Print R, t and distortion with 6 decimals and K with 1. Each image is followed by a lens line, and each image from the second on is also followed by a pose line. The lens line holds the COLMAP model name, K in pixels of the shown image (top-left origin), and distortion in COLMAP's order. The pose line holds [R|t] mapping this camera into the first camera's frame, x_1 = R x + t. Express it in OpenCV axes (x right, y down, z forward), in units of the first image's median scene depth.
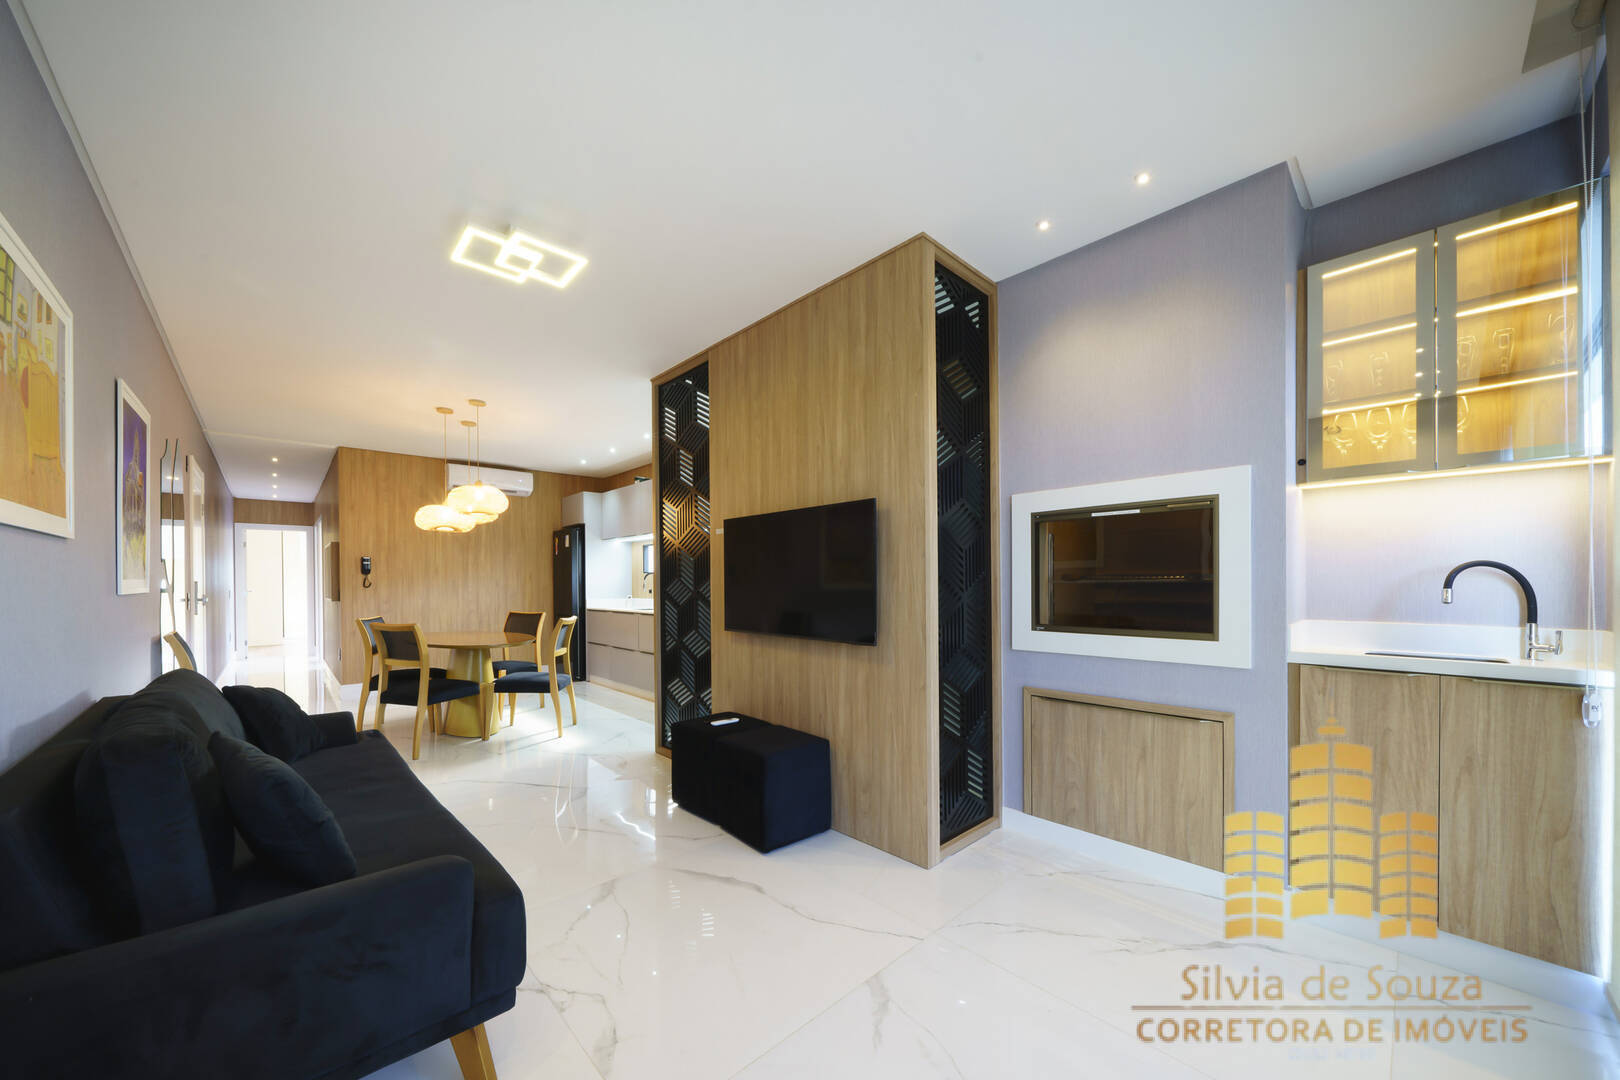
lens RADIAL K [[582.5, 0, 789.3], [0, 582.5, 584.8], [0, 0, 1]] dist [-0.007908, 0.000775]
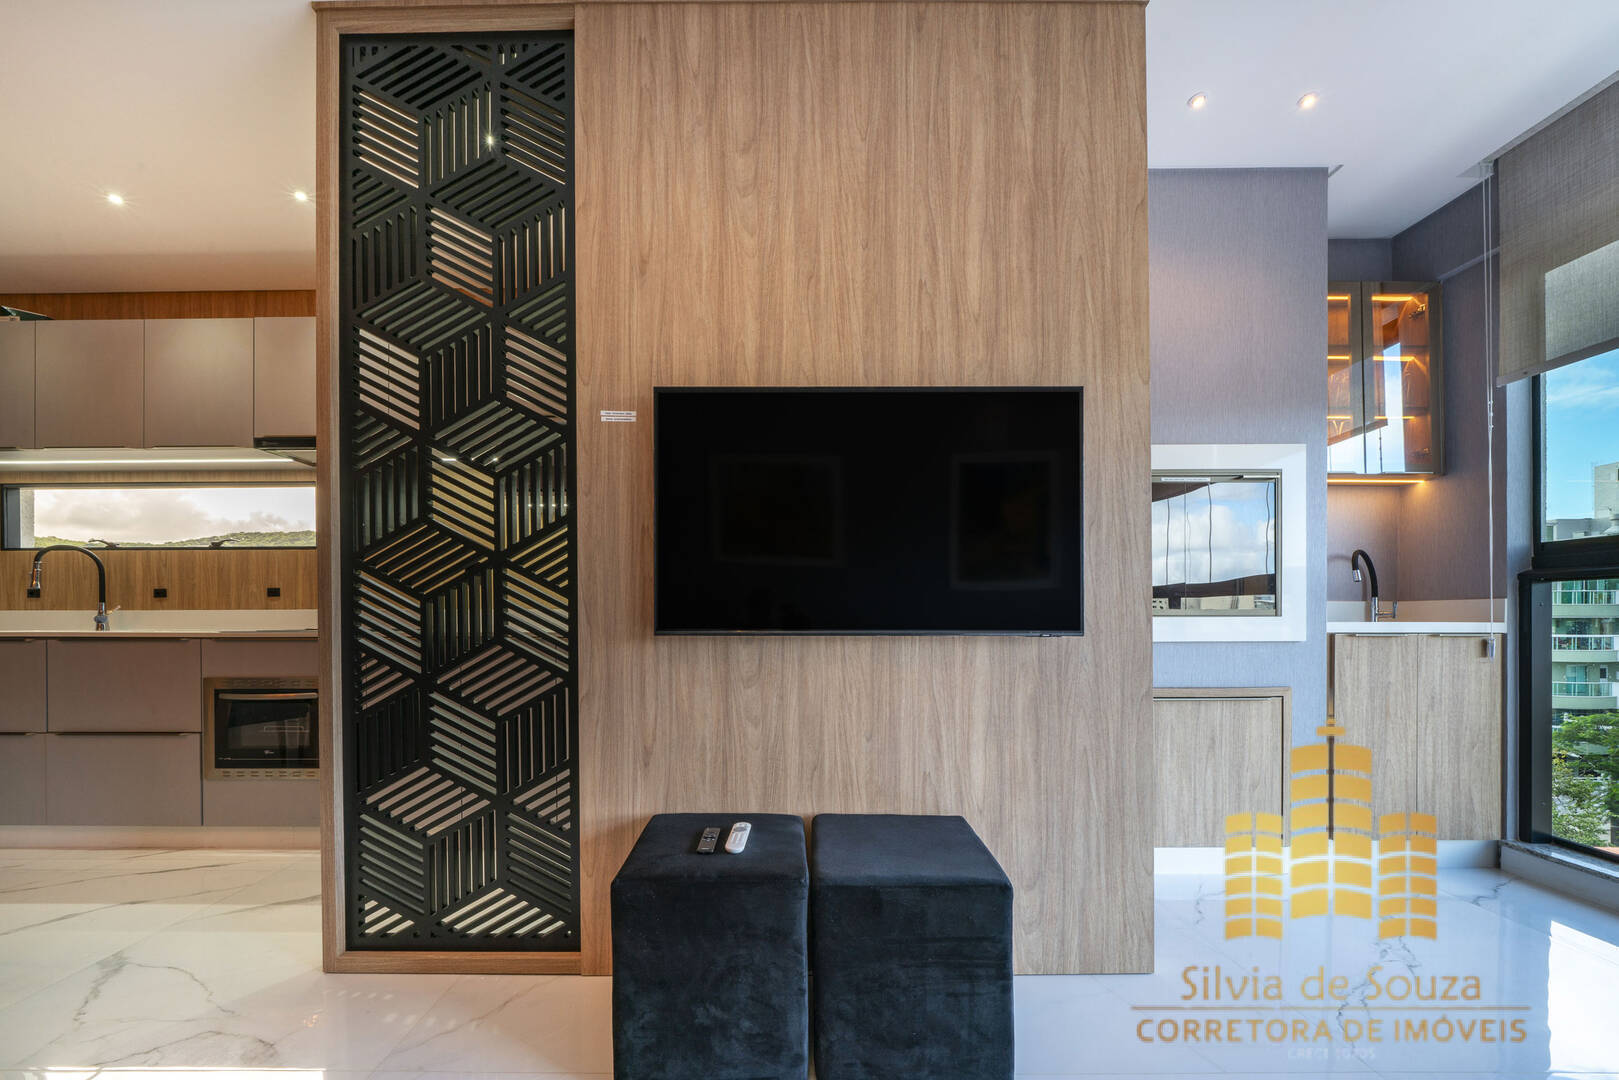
lens RADIAL K [[582.2, 0, 772.1], [0, 582.2, 623.0], [0, 0, 1]] dist [-0.007908, 0.000775]
pose [[0.670241, 0.003447, 0.742135, -0.499504], [0.002762, 0.999971, -0.007139, 0.095793], [-0.742138, 0.006835, 0.670212, 0.829017]]
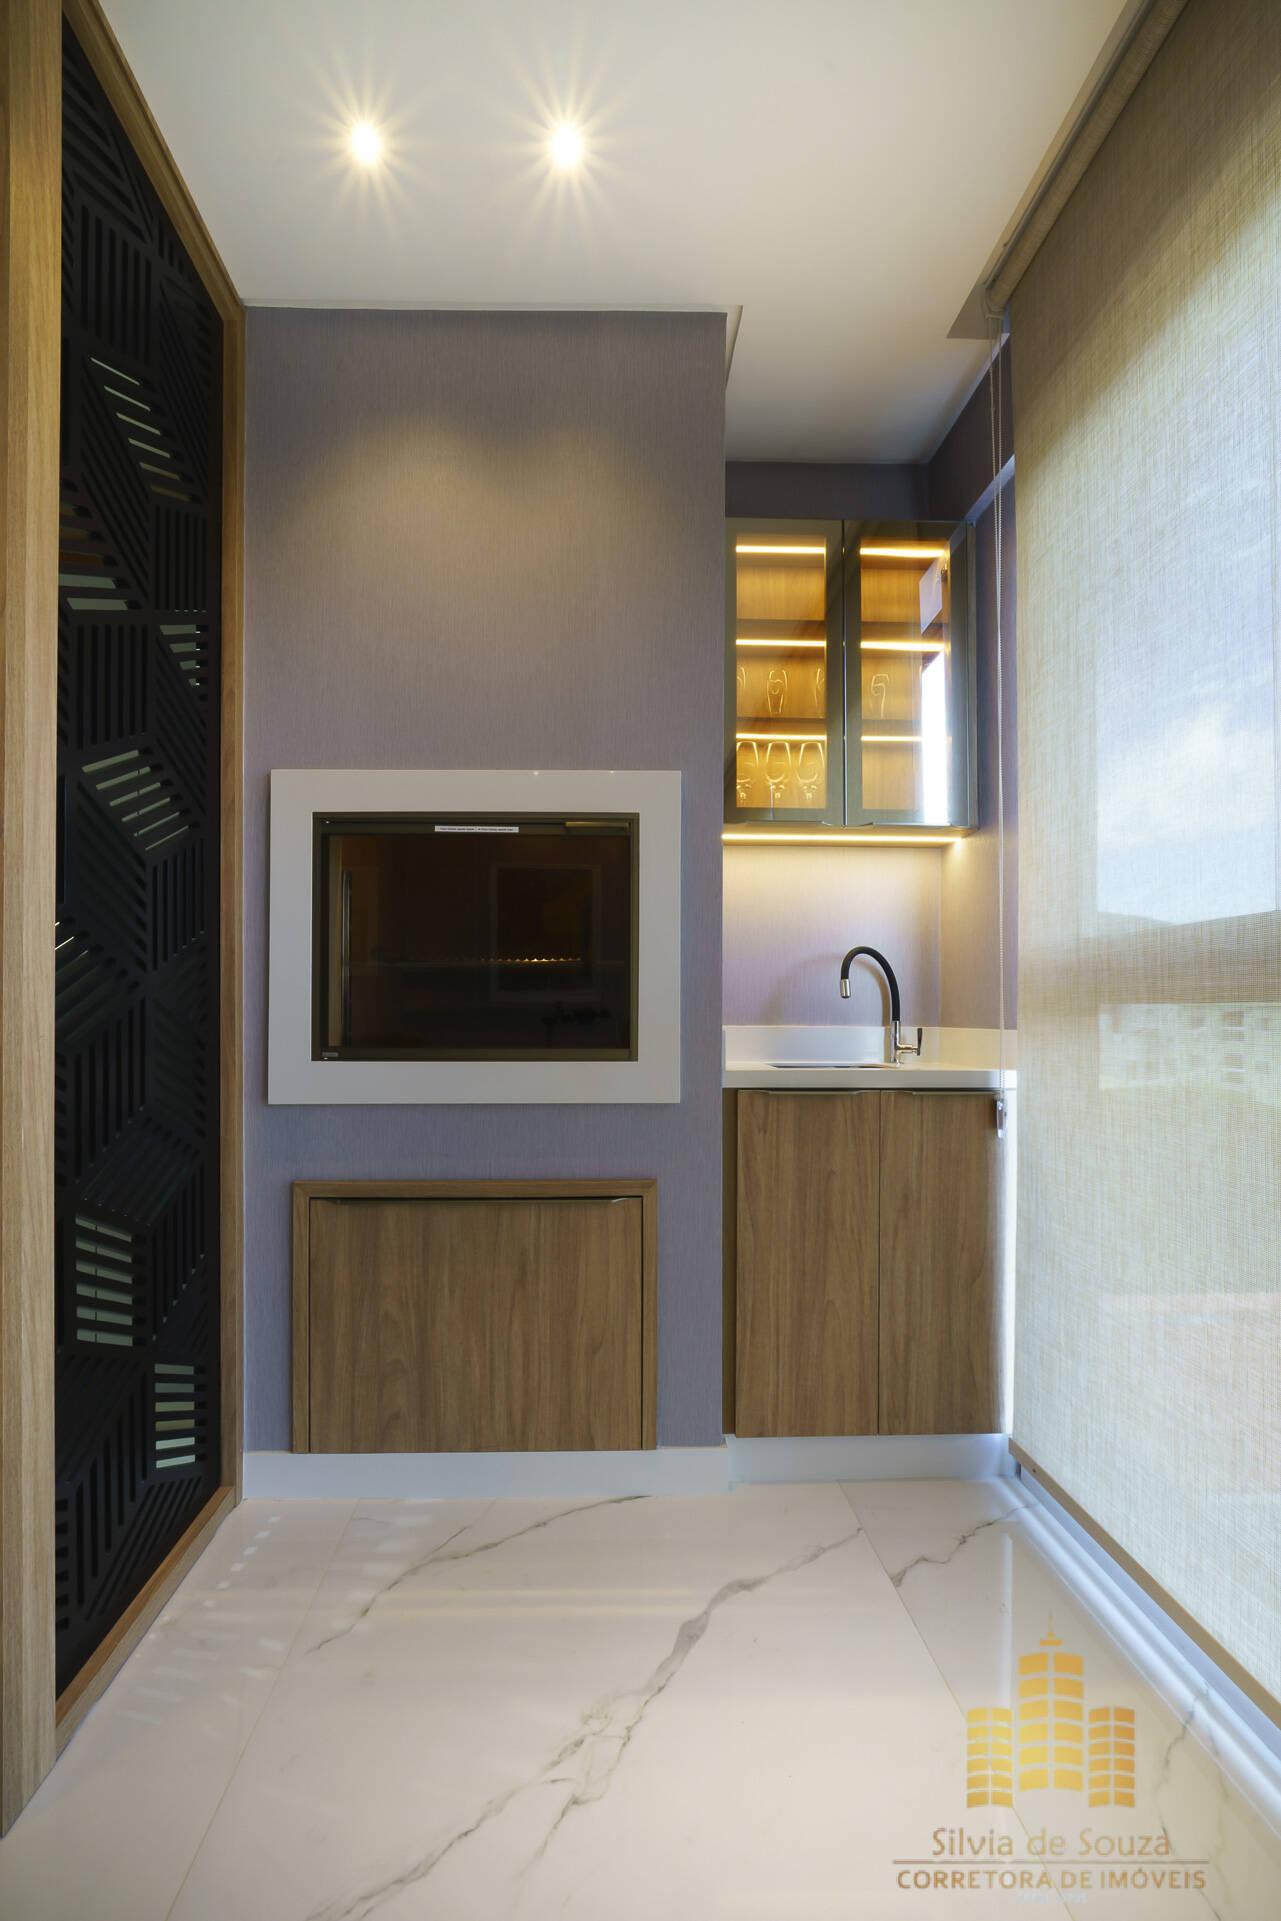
lens RADIAL K [[690.8, 0, 604.3], [0, 690.8, 1006.9], [0, 0, 1]] dist [-0.007908, 0.000775]
pose [[0.655910, 0.012985, 0.754727, 0.156065], [-0.002537, 0.999884, -0.014998, 0.044598], [-0.754834, 0.007922, 0.655868, 0.474416]]
